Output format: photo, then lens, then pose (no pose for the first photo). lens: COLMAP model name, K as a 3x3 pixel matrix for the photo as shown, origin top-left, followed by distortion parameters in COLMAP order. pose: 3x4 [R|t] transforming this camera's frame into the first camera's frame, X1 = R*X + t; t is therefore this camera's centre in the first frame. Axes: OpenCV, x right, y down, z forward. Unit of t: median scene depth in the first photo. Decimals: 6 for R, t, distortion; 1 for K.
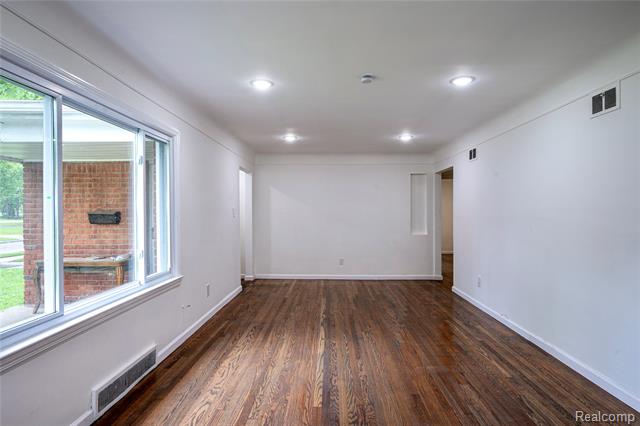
lens RADIAL K [[380.2, 0, 320.0], [0, 380.2, 213.0], [0, 0, 1]] dist [-0.002697, -0.000894]
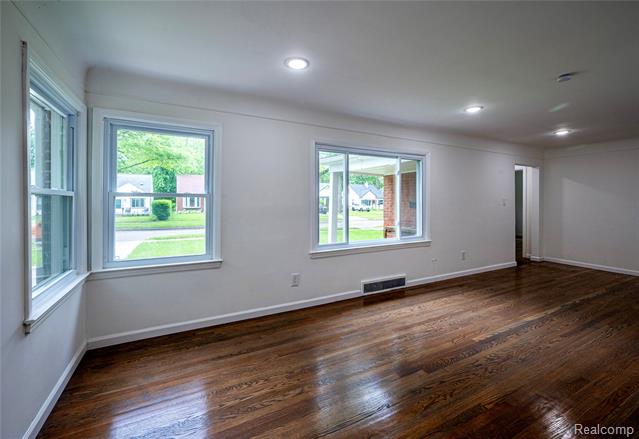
lens RADIAL K [[252.5, 0, 289.5], [0, 252.5, 201.6], [0, 0, 1]] dist [0.000309, 0.000102]
pose [[0.437705, 0.003784, -0.899111, 0.402391], [-0.006510, 0.999978, 0.001039, 0.003560], [0.899095, 0.005399, 0.437720, -0.012582]]
